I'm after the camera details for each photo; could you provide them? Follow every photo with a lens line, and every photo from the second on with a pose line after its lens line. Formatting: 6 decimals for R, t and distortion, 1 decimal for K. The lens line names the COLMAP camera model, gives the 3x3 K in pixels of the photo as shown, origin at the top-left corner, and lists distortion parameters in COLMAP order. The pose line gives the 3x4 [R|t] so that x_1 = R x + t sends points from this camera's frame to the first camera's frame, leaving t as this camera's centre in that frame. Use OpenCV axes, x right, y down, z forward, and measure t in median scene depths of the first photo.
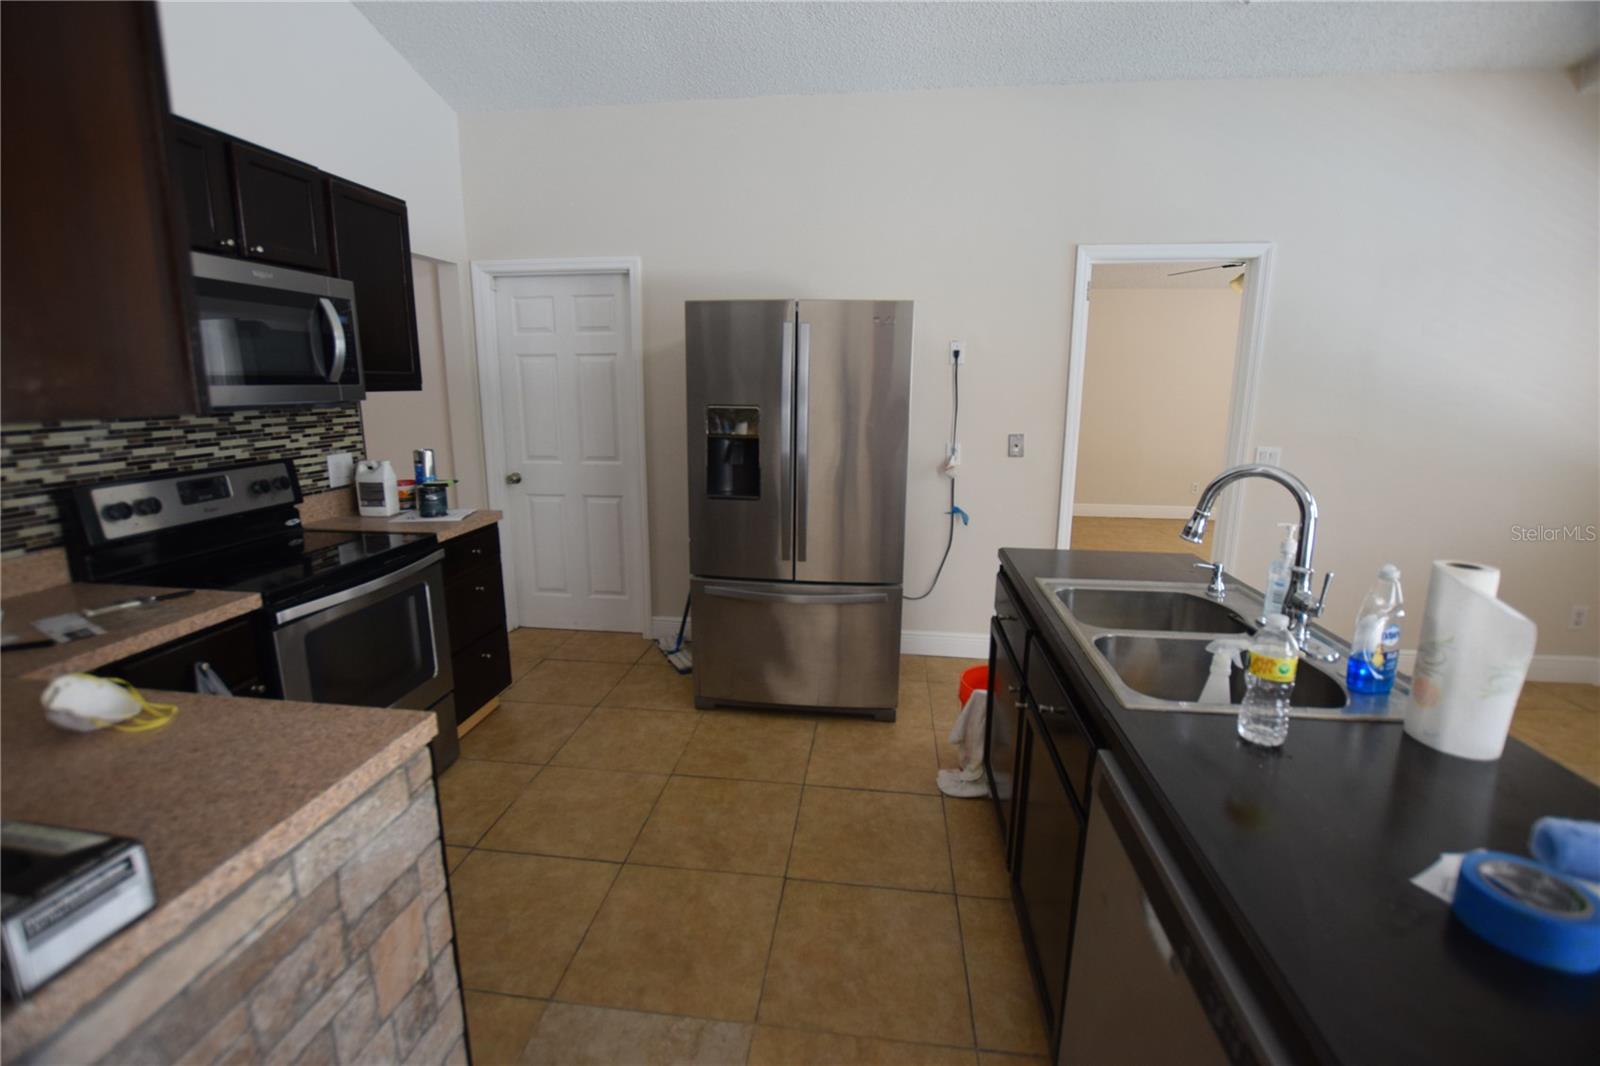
lens RADIAL K [[706.0, 0, 789.8], [0, 706.0, 522.0], [0, 0, 1]] dist [-0.031559, 0.002627]
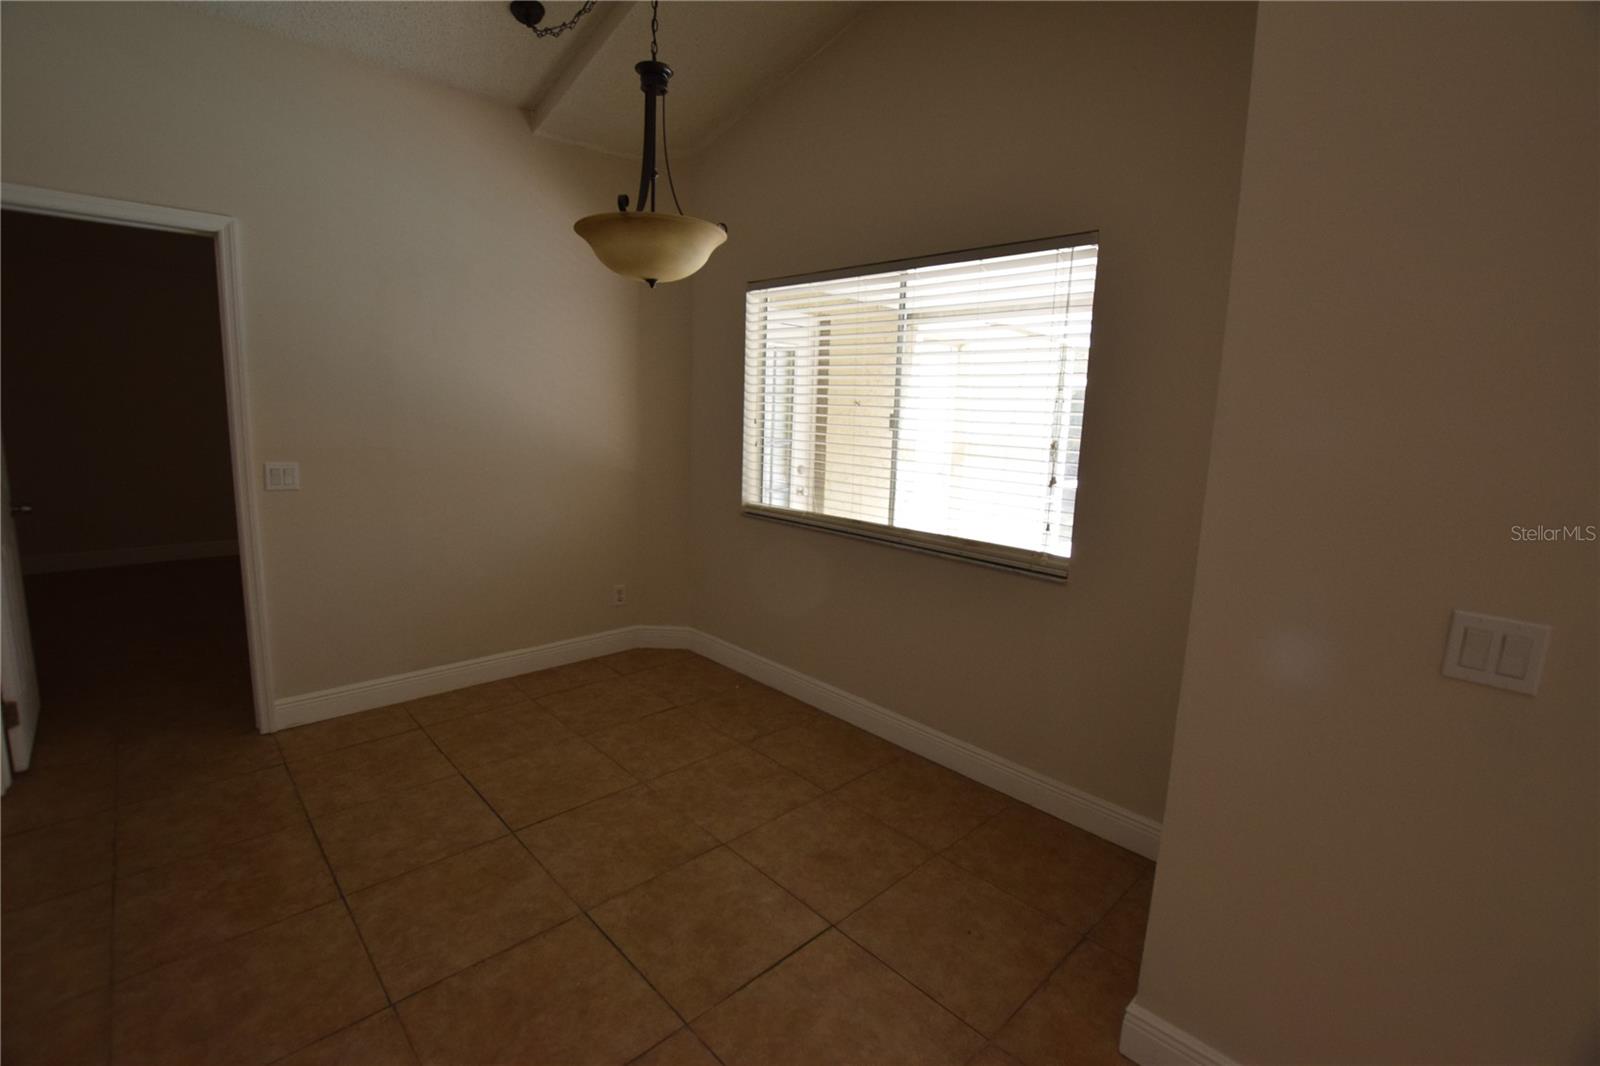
lens RADIAL K [[706.0, 0, 797.5], [0, 706.0, 521.9], [0, 0, 1]] dist [-0.031559, 0.002627]
pose [[0.628484, -0.103246, 0.770940, 0.601843], [0.121531, 0.992013, 0.033778, 0.015943], [-0.768270, 0.072464, 0.636011, -0.018907]]
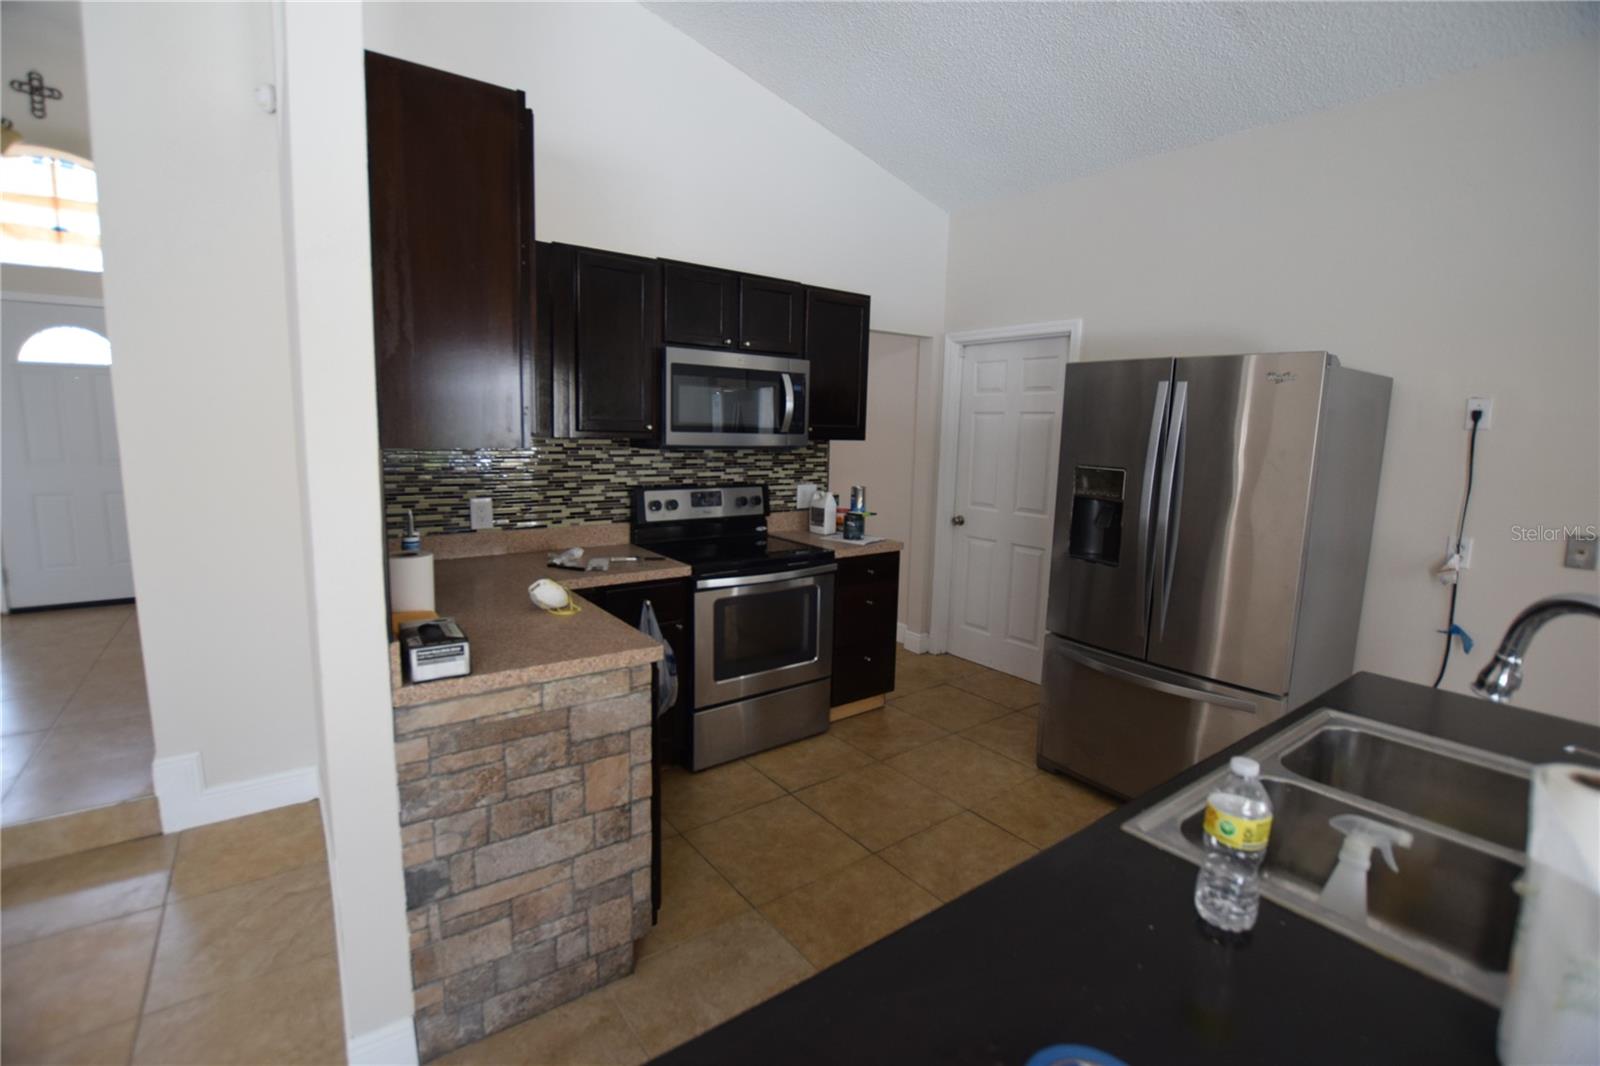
lens RADIAL K [[706.0, 0, 793.1], [0, 706.0, 521.4], [0, 0, 1]] dist [-0.031559, 0.002627]
pose [[0.693317, 0.110432, -0.712121, 0.386018], [-0.162705, 0.986660, -0.005403, -0.018721], [0.702025, 0.119611, 0.702036, 0.033863]]
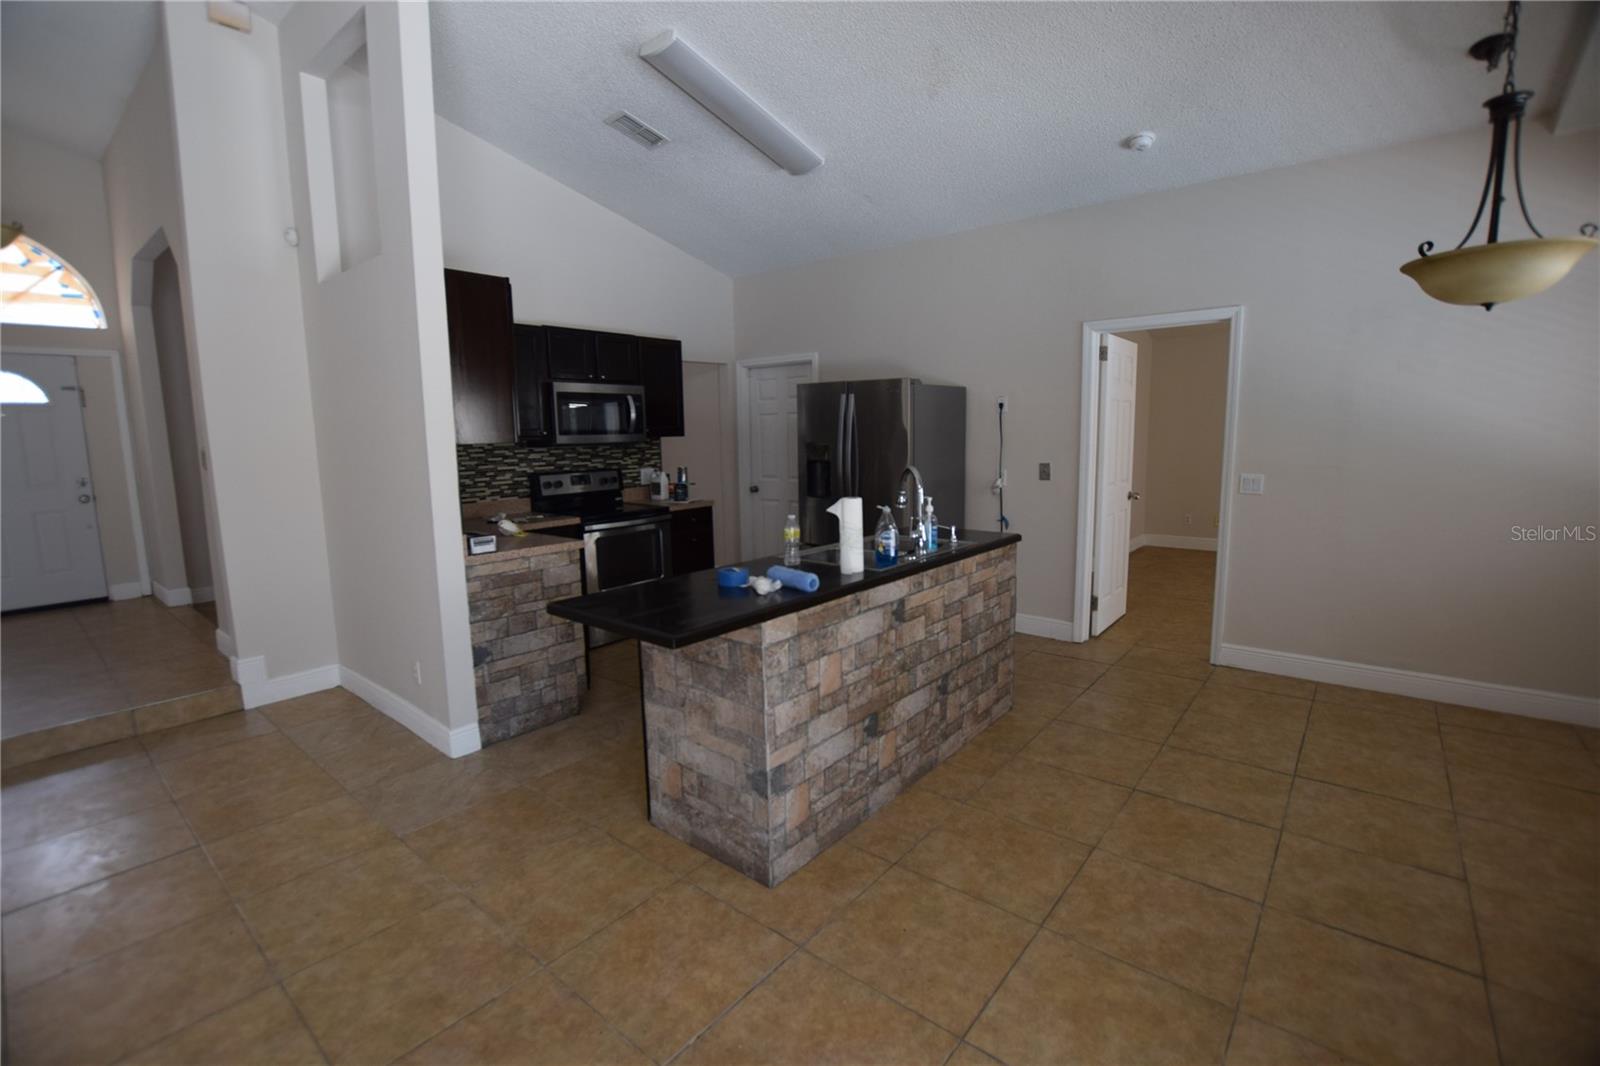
lens RADIAL K [[706.0, 0, 787.8], [0, 706.0, 523.2], [0, 0, 1]] dist [-0.031559, 0.002627]
pose [[0.840542, 0.052284, -0.539217, 0.945256], [-0.084359, 0.995823, -0.034942, 0.113940], [0.535138, 0.074858, 0.841441, -0.560053]]
